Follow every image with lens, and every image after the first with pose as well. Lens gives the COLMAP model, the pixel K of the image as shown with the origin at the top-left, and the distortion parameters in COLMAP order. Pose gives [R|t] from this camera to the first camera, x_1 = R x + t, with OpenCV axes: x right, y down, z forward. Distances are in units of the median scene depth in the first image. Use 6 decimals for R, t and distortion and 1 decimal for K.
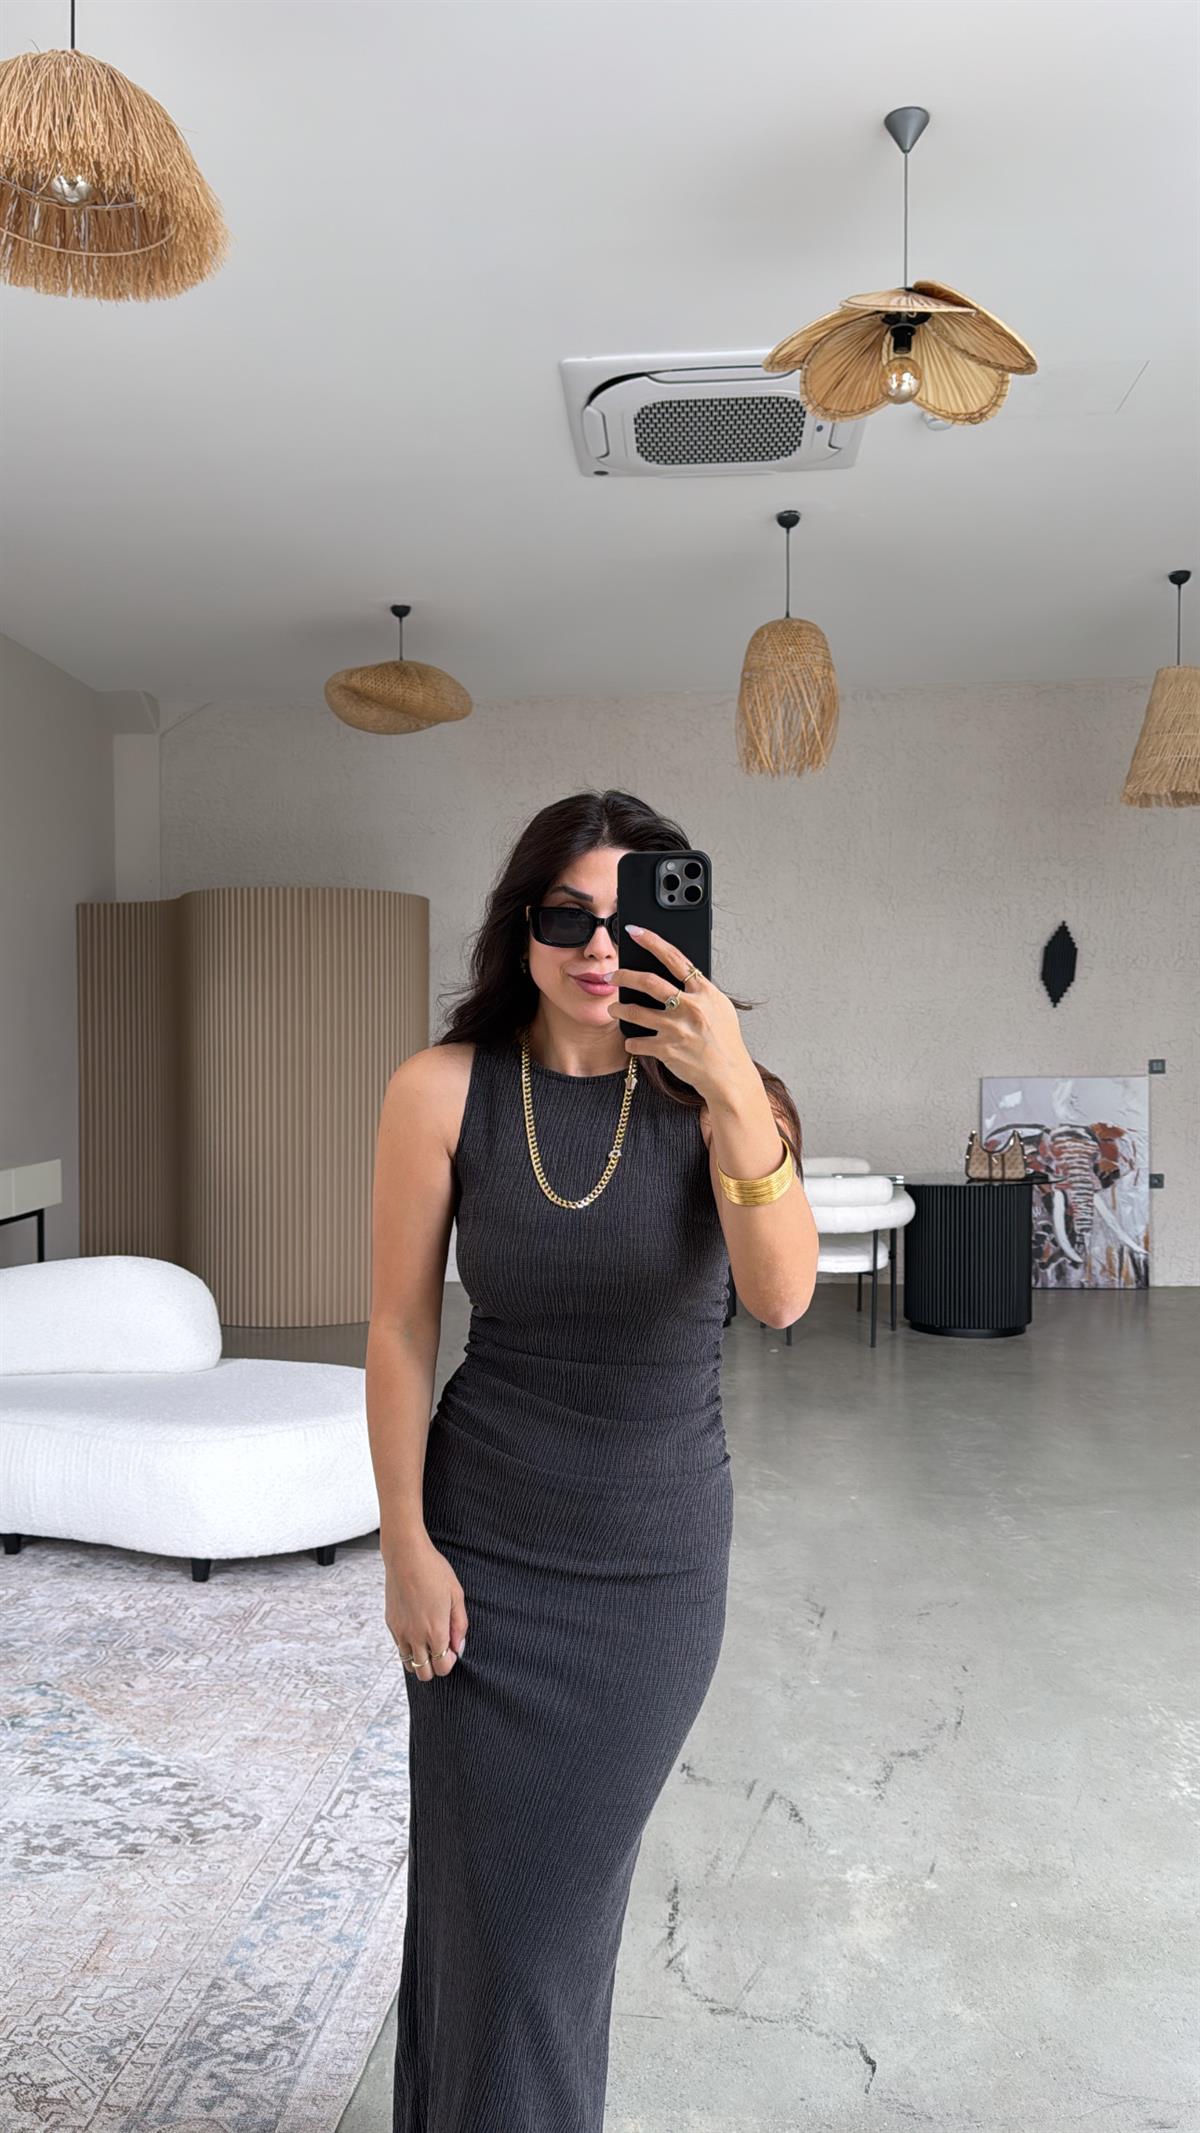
lens RADIAL K [[1286.3, 0, 629.8], [0, 1286.3, 1059.1], [0, 0, 1]] dist [-0.001403, -0.015021]
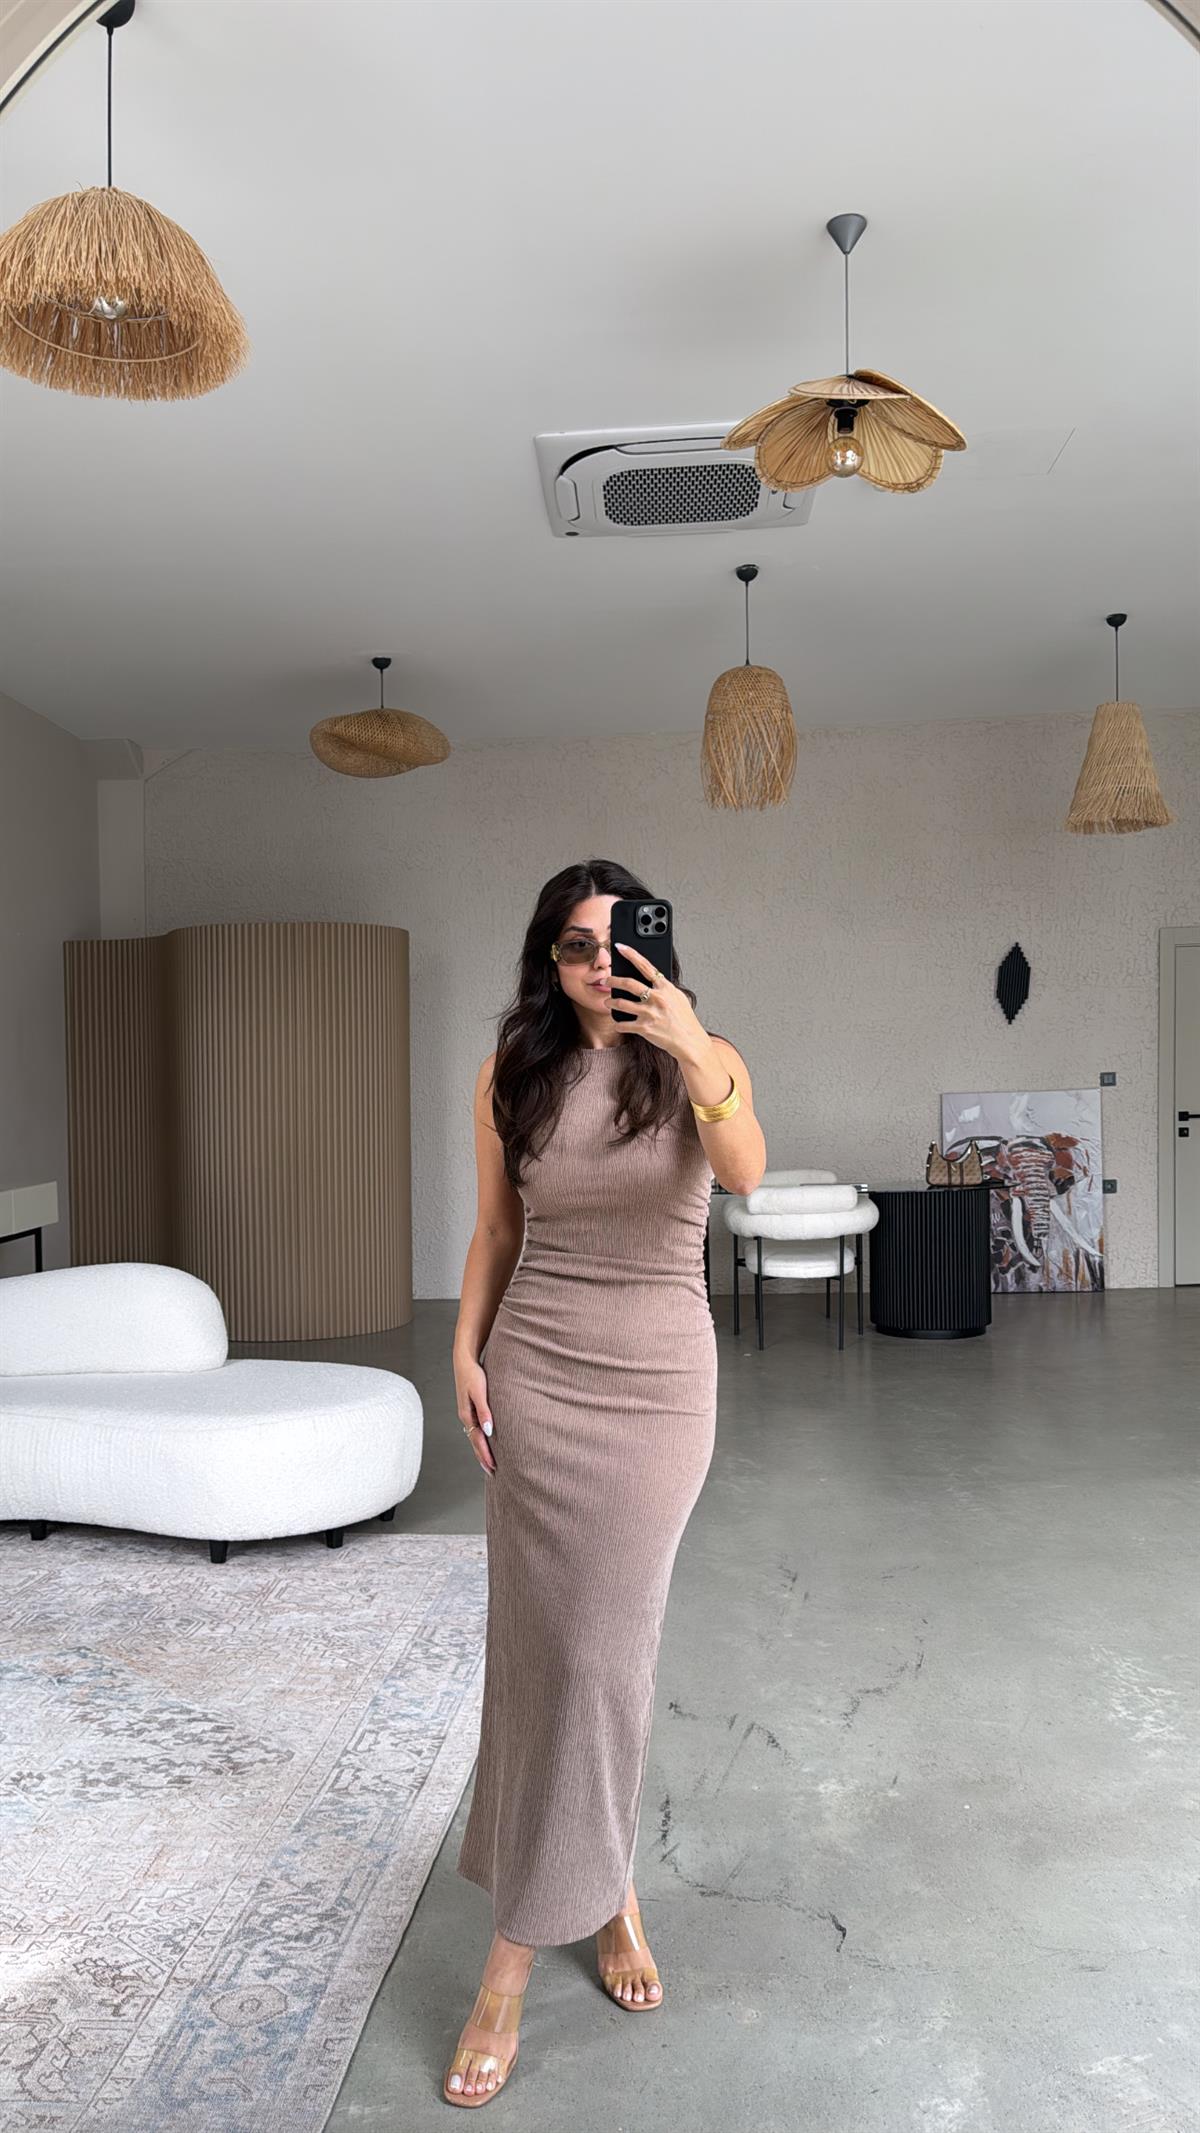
lens RADIAL K [[1433.1, 0, 603.2], [0, 1433.1, 1076.4], [0, 0, 1]] dist [0.000369, -0.012196]
pose [[0.999801, -0.015448, 0.012605, -0.024442], [0.015749, 0.999585, -0.024129, 0.038267], [-0.012227, 0.024323, 0.999629, -0.249670]]
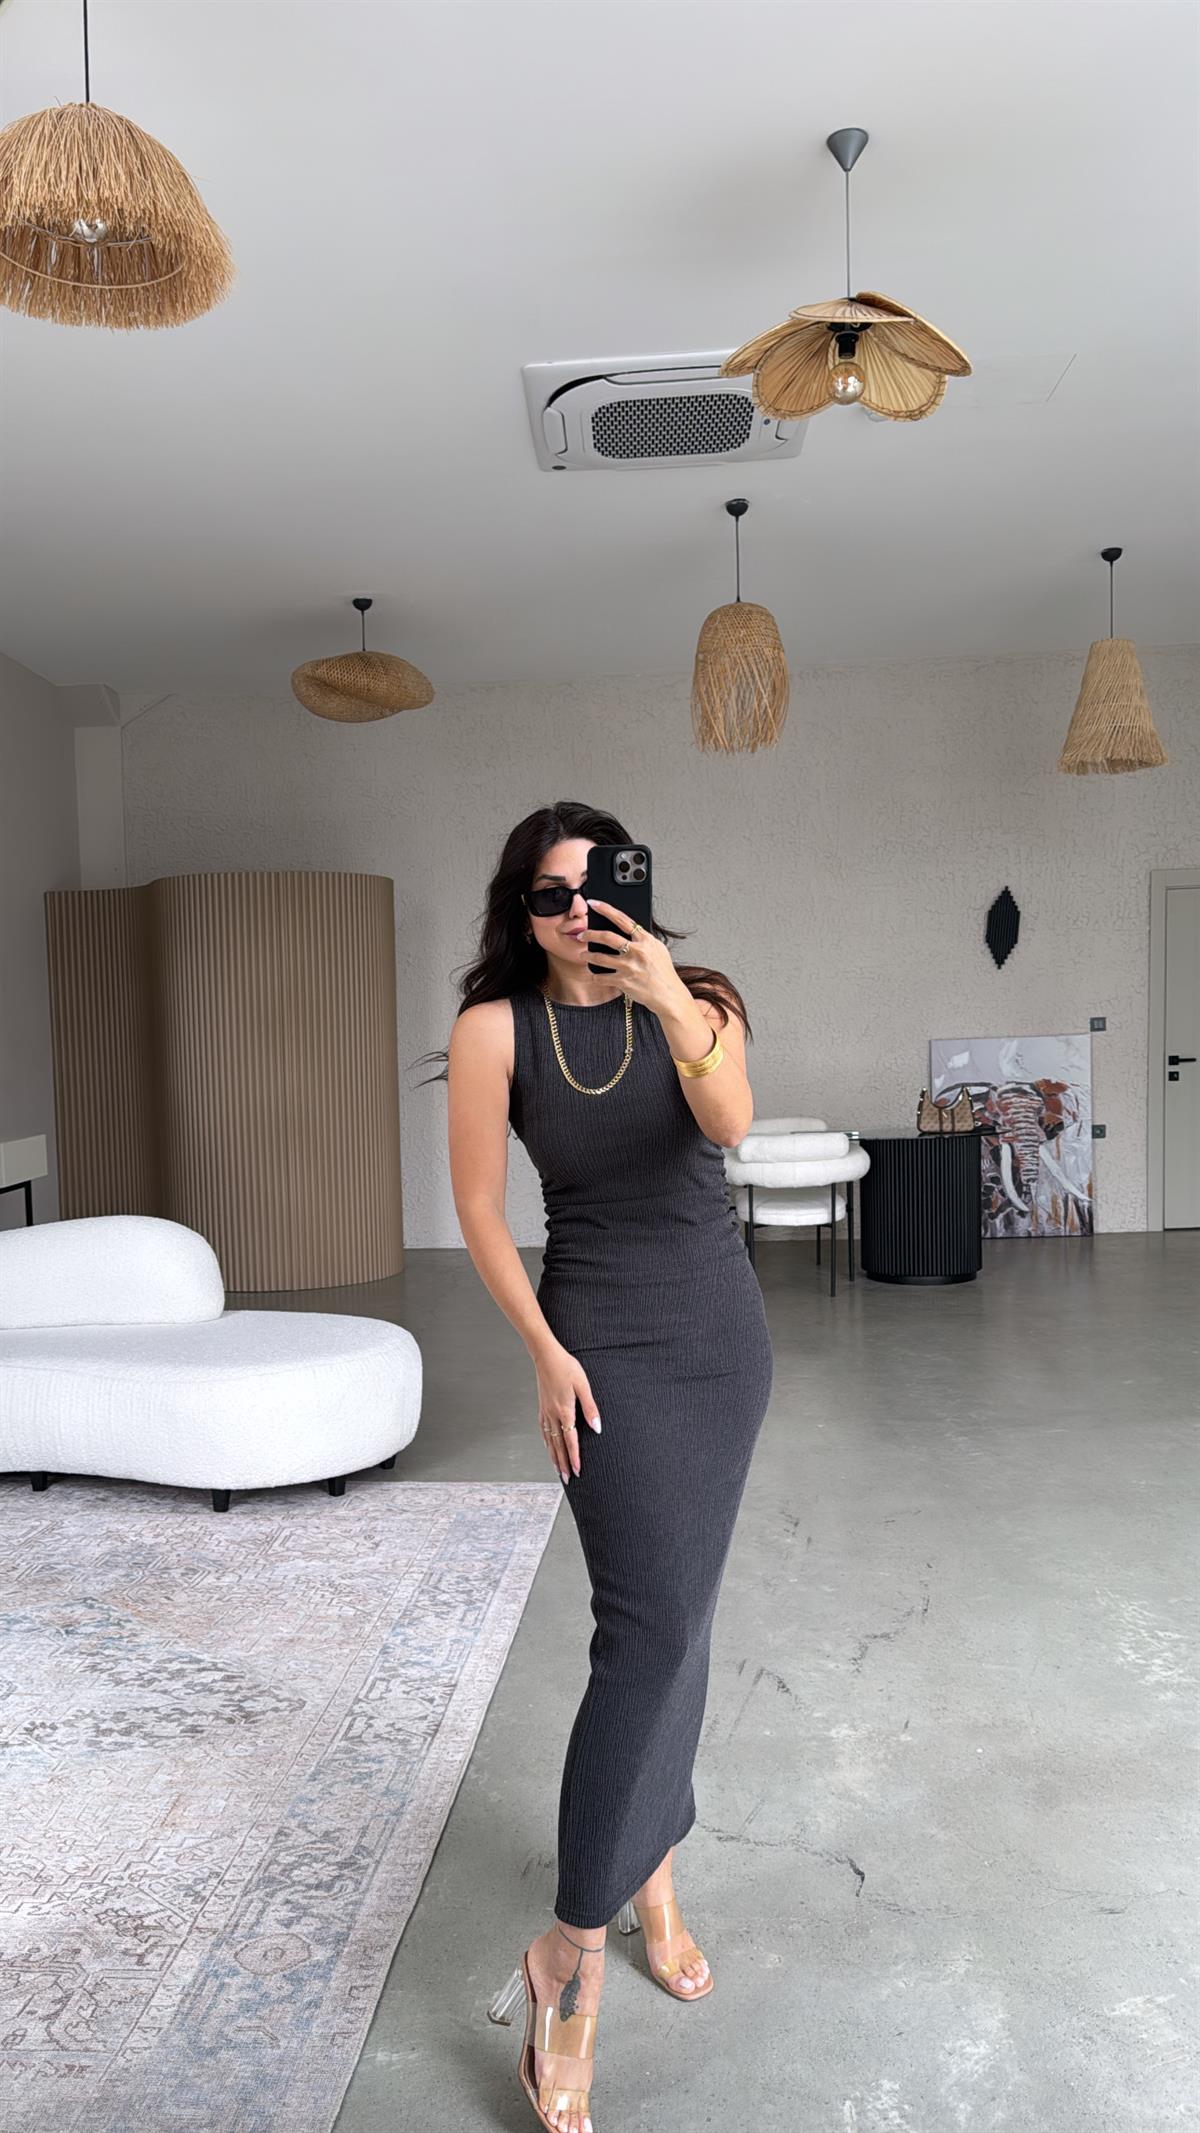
lens RADIAL K [[1407.2, 0, 552.6], [0, 1407.2, 1082.2], [0, 0, 1]] dist [0.009555, -0.020658]
pose [[0.999647, -0.024482, 0.010329, -0.068978], [0.024325, 0.999590, 0.015135, 0.038239], [-0.010695, -0.014879, 0.999832, -0.211518]]
